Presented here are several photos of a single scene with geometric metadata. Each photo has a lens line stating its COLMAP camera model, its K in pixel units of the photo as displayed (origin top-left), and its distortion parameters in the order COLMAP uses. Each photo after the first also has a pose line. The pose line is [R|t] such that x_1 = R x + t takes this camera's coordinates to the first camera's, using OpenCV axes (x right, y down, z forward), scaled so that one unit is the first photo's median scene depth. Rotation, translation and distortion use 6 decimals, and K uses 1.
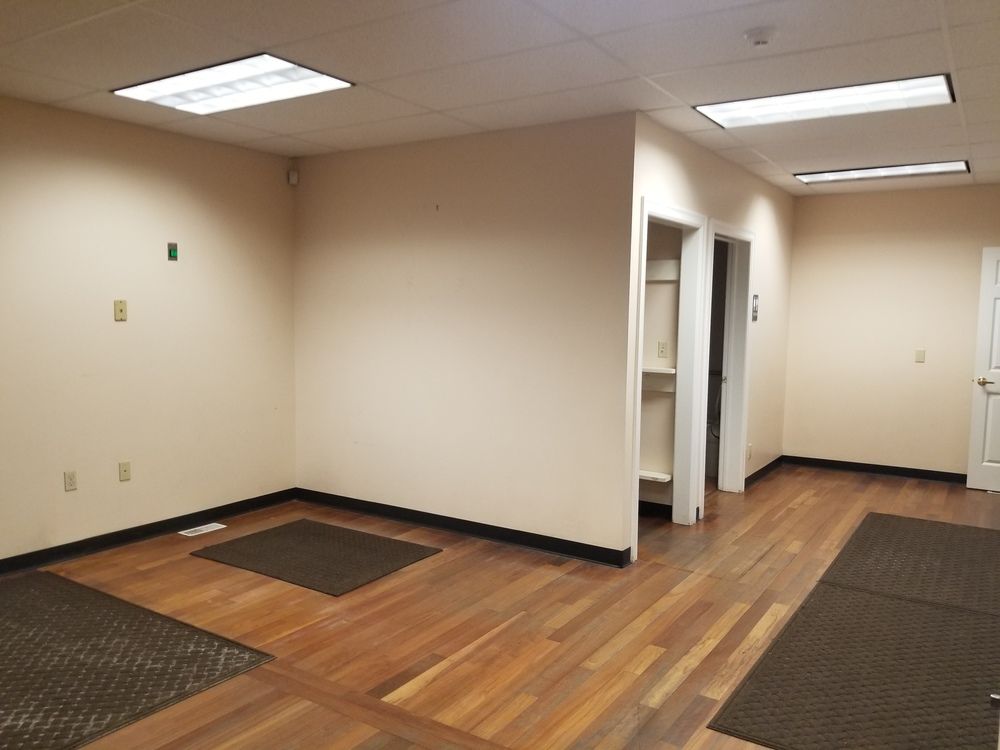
lens RADIAL K [[790.6, 0, 469.8], [0, 790.6, 374.9], [0, 0, 1]] dist [0.005002, 0.001020]
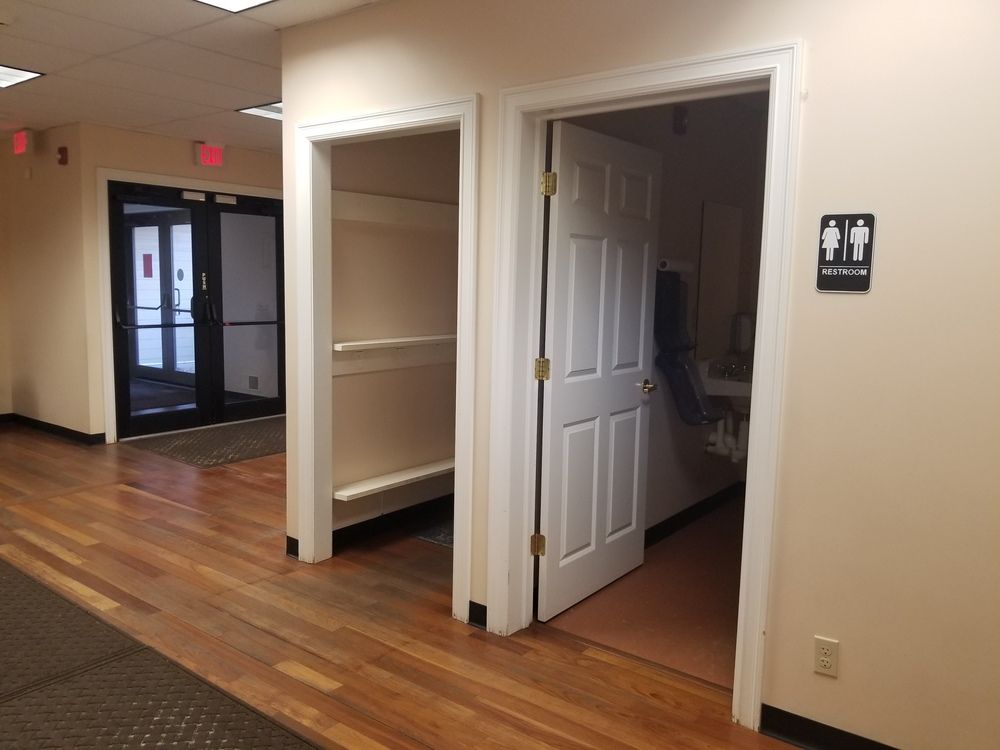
lens RADIAL K [[790.6, 0, 469.8], [0, 790.6, 374.9], [0, 0, 1]] dist [0.005002, 0.001020]
pose [[-0.078596, 0.111456, -0.990656, 1.168697], [-0.108032, 0.986926, 0.119608, -0.092422], [0.991036, 0.116424, -0.065527, 1.405729]]
